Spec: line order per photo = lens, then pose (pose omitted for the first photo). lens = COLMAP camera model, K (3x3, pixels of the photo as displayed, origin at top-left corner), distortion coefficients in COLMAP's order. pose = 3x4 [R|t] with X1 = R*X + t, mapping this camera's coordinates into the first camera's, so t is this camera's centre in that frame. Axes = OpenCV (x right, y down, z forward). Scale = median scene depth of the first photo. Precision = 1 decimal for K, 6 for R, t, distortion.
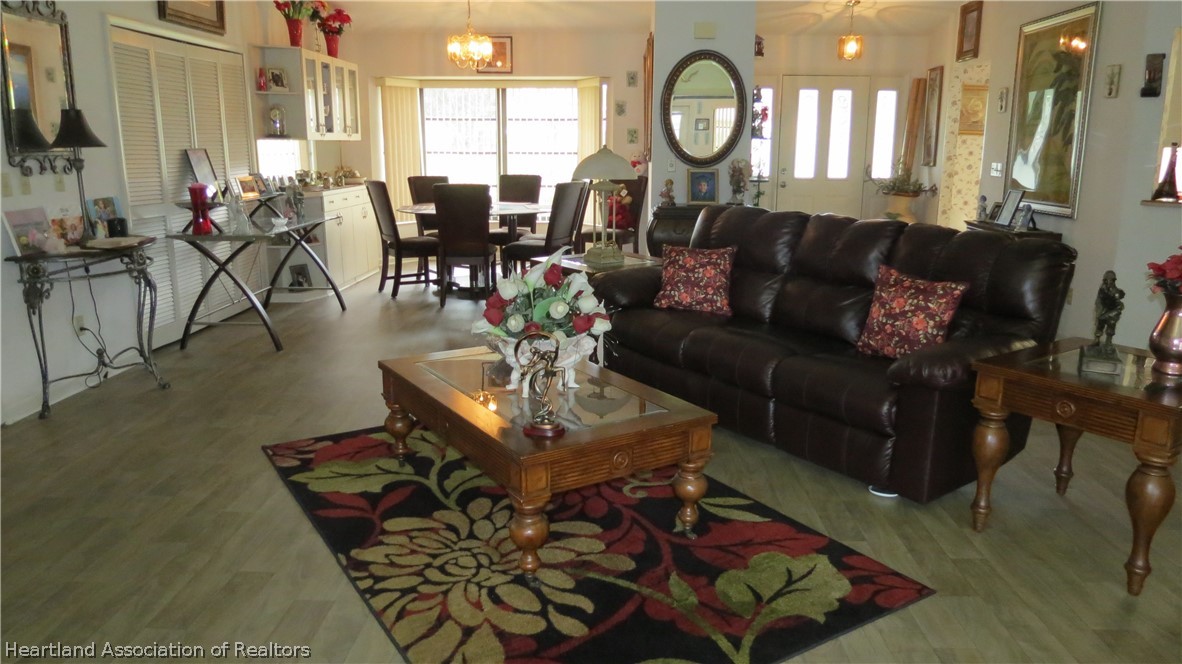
lens RADIAL K [[839.1, 0, 594.5], [0, 839.1, 331.4], [0, 0, 1]] dist [-0.035349, 0.017130]
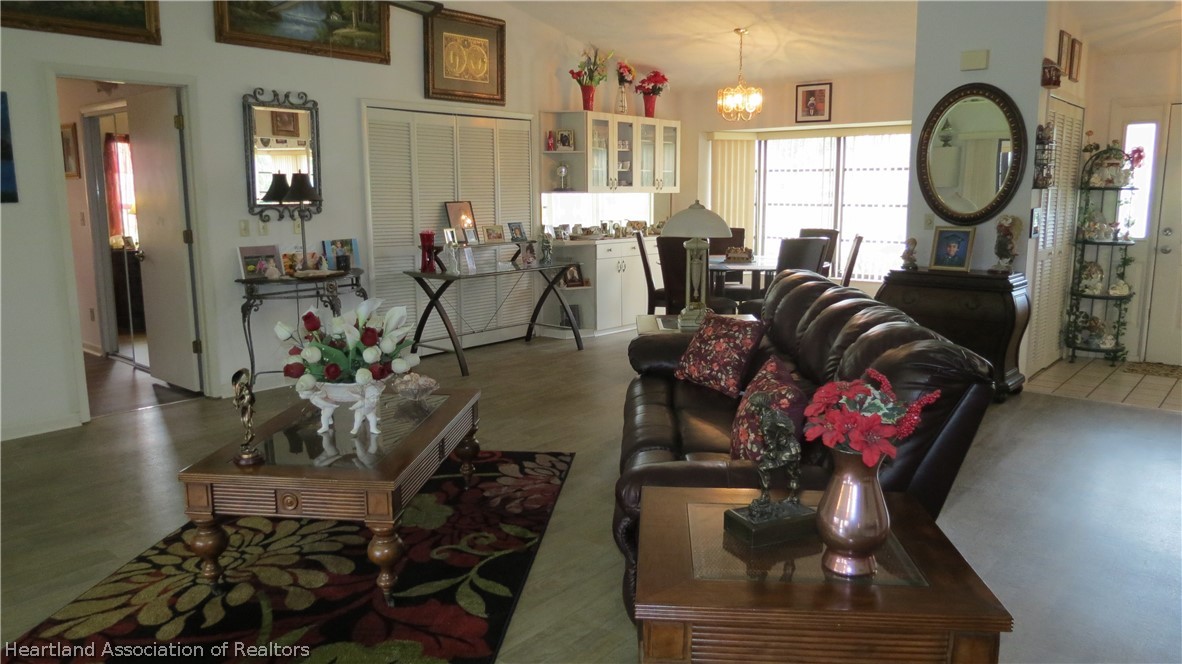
lens RADIAL K [[839.1, 0, 590.4], [0, 839.1, 334.4], [0, 0, 1]] dist [-0.035349, 0.017130]
pose [[0.778630, 0.099129, -0.619604, 0.515334], [-0.131438, 0.991303, -0.006576, -0.052995], [0.613563, 0.086560, 0.784887, 0.210836]]
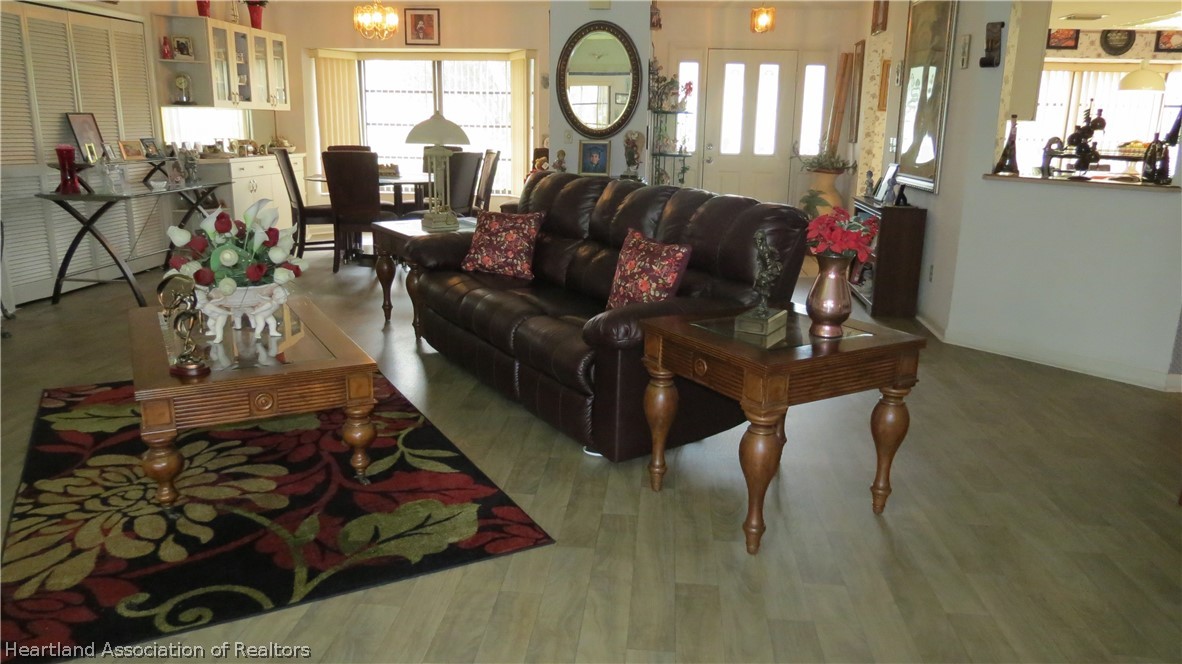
lens RADIAL K [[839.1, 0, 593.0], [0, 839.1, 331.3], [0, 0, 1]] dist [-0.035349, 0.017130]
pose [[0.997971, 0.027733, -0.057321, 0.267750], [-0.026556, 0.999423, 0.021198, 0.017737], [0.057876, -0.019632, 0.998131, -0.005140]]
